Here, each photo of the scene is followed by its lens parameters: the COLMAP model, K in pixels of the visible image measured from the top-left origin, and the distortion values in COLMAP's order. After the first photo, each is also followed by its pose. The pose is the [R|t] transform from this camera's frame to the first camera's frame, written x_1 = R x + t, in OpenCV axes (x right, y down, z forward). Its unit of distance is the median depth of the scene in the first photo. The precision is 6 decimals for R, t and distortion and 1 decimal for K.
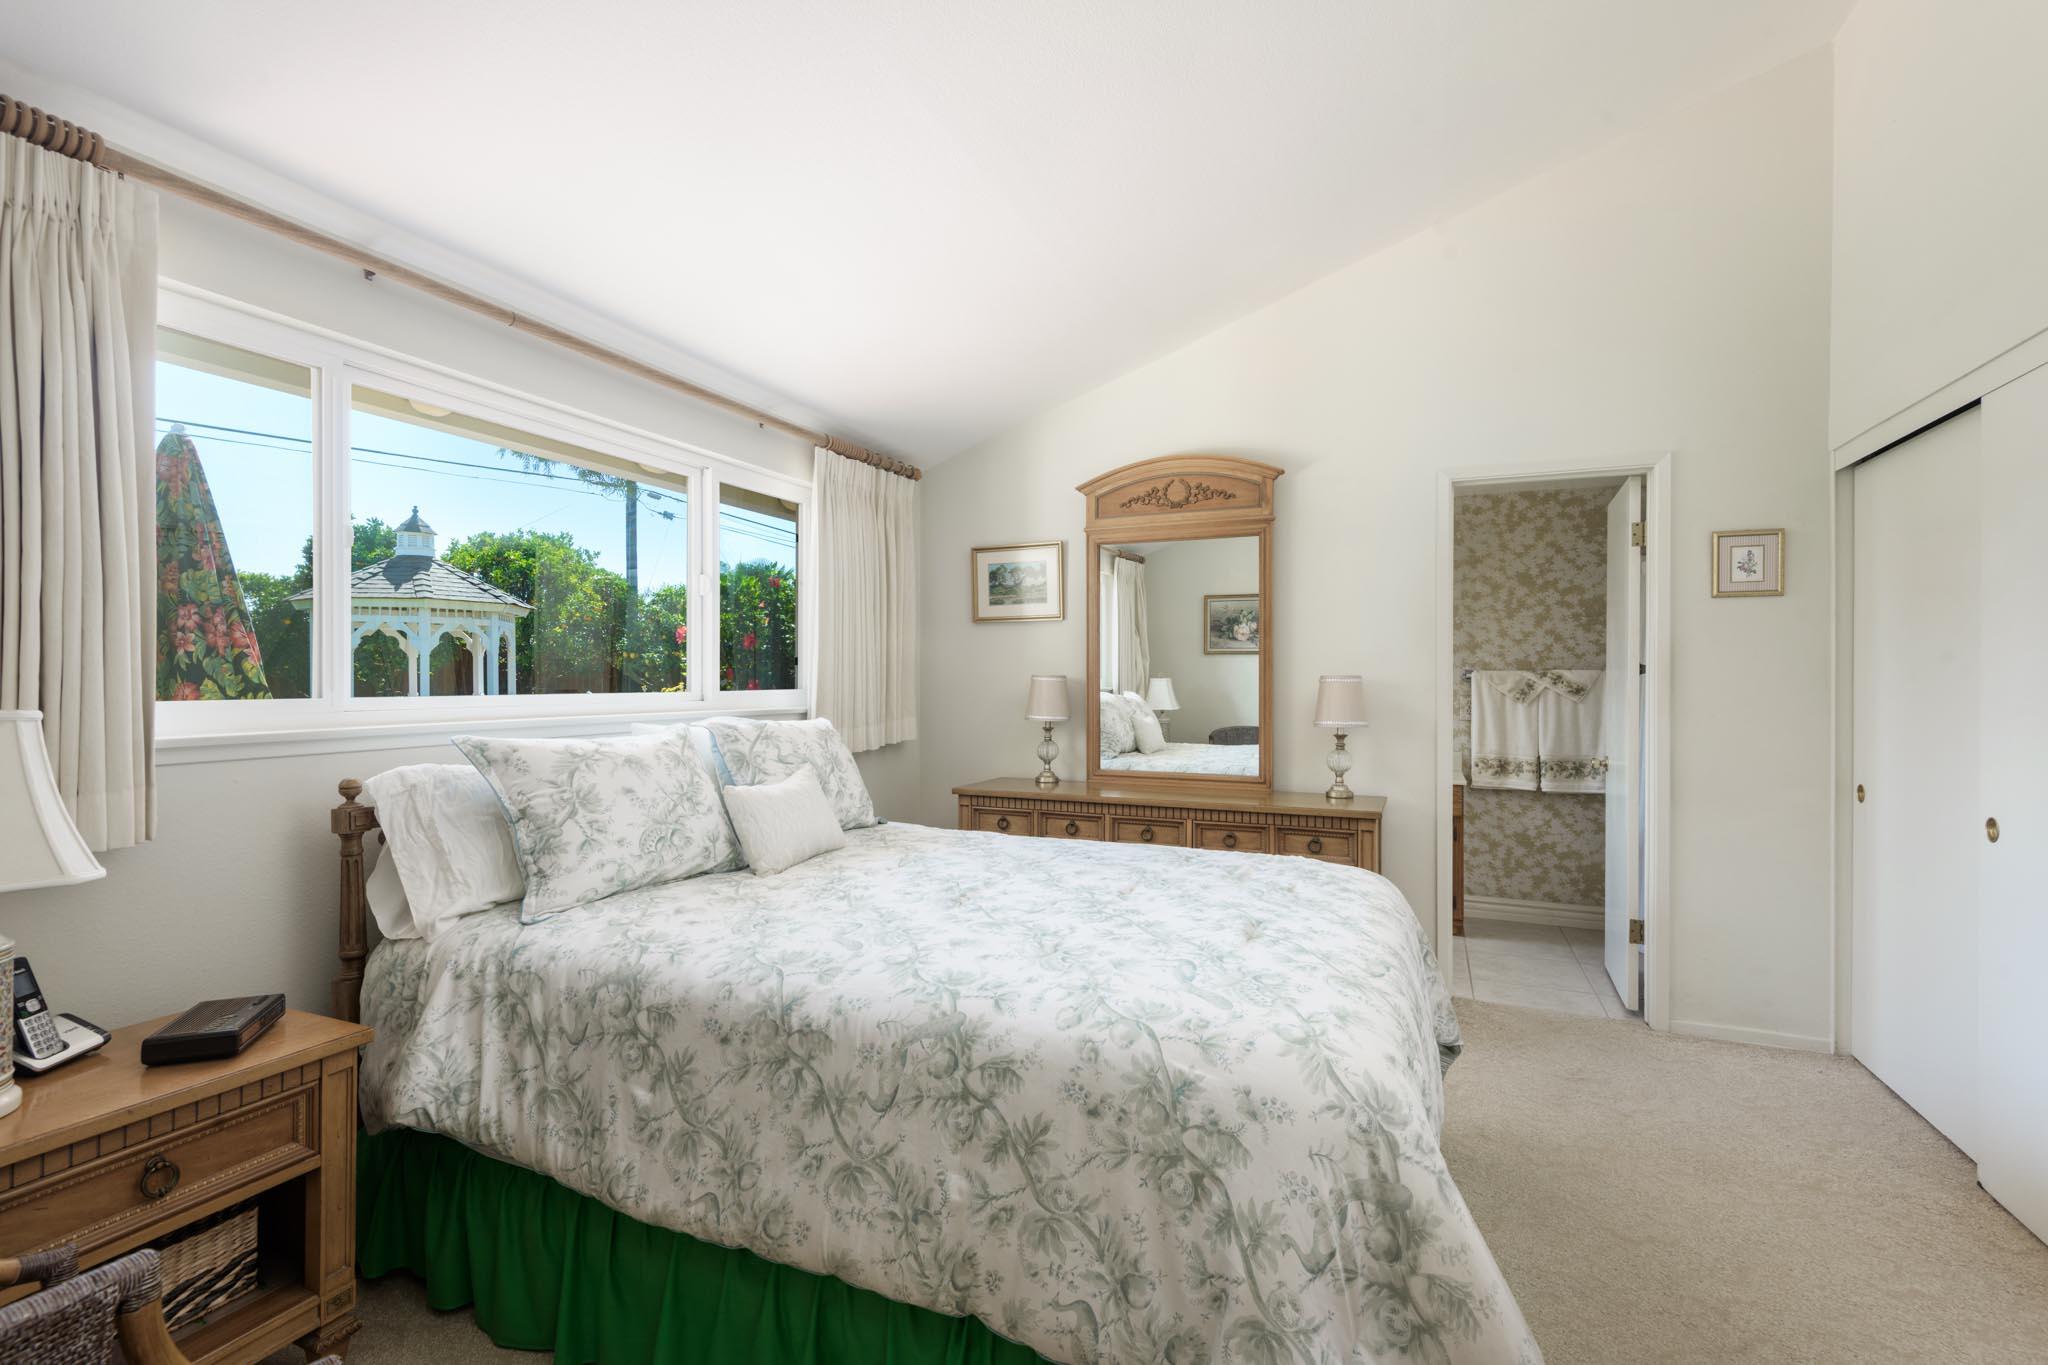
lens RADIAL K [[949.7, 0, 1019.2], [0, 949.7, 685.0], [0, 0, 1]] dist [0.018264, -0.008561]
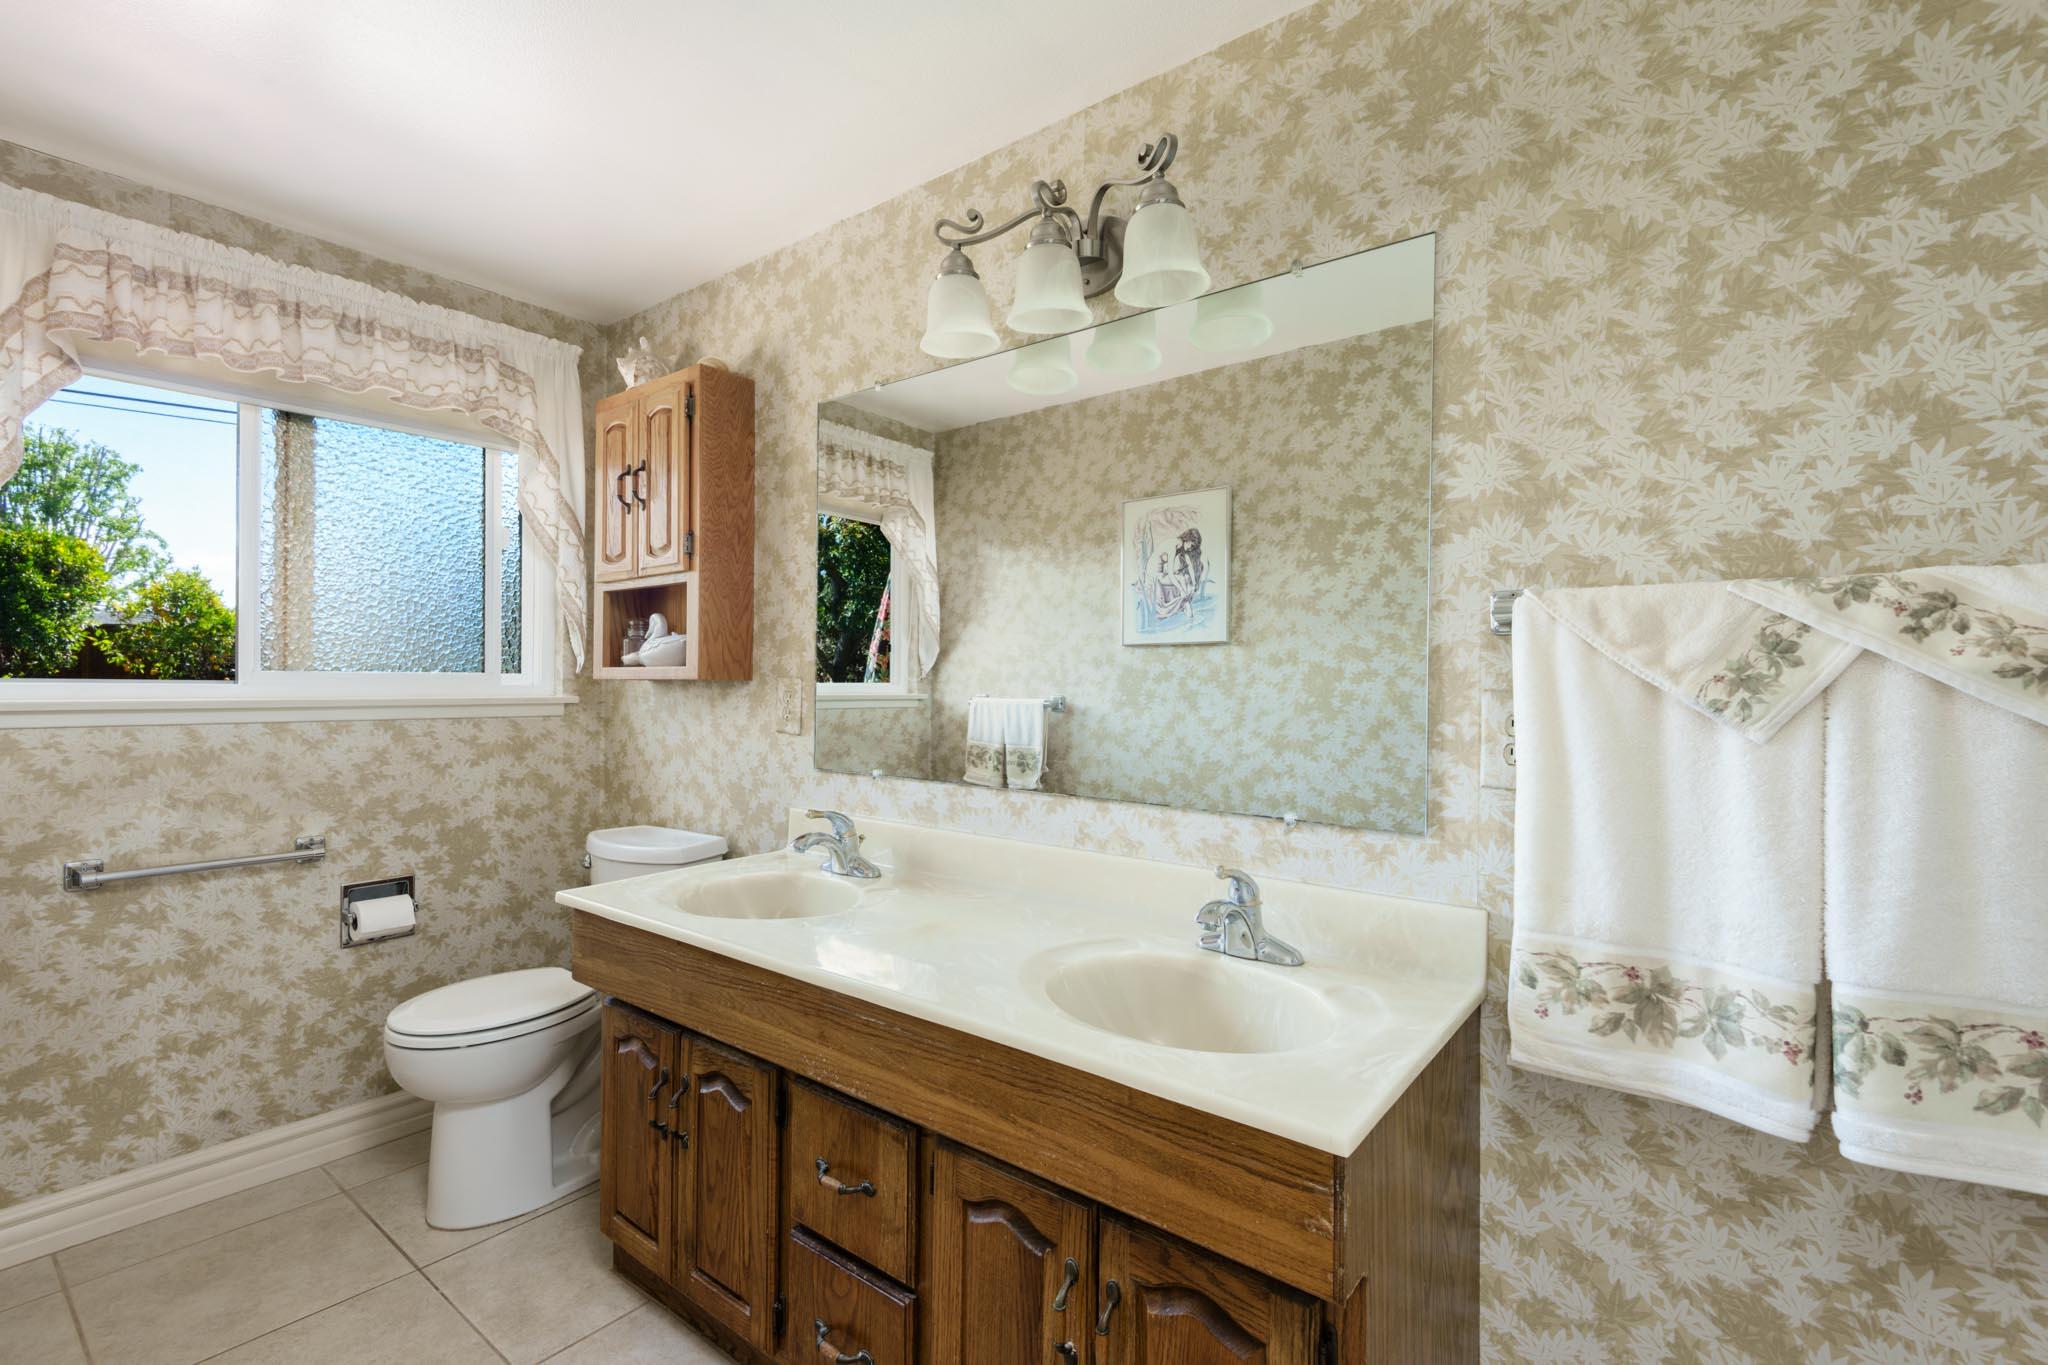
lens RADIAL K [[949.7, 0, 1024.0], [0, 949.7, 682.1], [0, 0, 1]] dist [0.018264, -0.008561]
pose [[0.969525, -0.000823, -0.244991, 0.416227], [0.001911, 0.999989, 0.004205, 0.007641], [0.244985, -0.004545, 0.969516, 0.736690]]
